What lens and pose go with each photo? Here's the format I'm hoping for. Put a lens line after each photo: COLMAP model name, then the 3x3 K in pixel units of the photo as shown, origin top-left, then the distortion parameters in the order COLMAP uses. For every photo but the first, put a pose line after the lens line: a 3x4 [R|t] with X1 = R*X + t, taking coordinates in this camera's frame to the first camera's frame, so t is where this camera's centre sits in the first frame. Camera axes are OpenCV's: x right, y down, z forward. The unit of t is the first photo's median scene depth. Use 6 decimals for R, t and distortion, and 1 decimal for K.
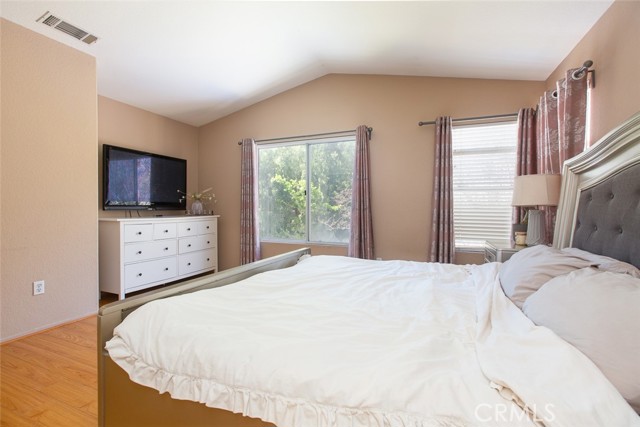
lens RADIAL K [[299.2, 0, 320.7], [0, 299.2, 209.3], [0, 0, 1]] dist [-0.016652, 0.014484]
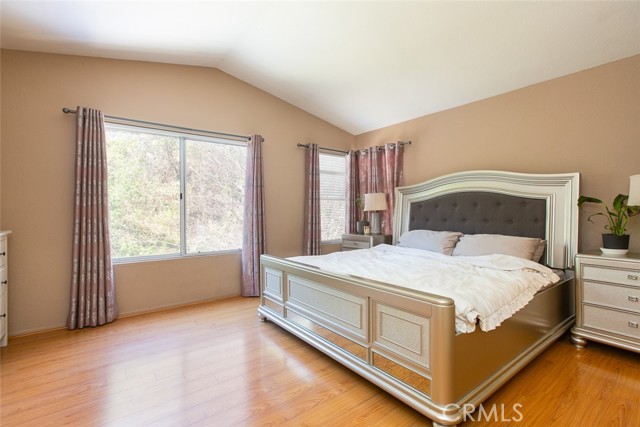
lens RADIAL K [[299.2, 0, 320.7], [0, 299.2, 209.3], [0, 0, 1]] dist [-0.016652, 0.014484]
pose [[0.494516, 0.002151, 0.869166, -0.733576], [0.016465, 0.999794, -0.011842, -0.002882], [-0.869013, 0.020166, 0.494379, 0.328261]]
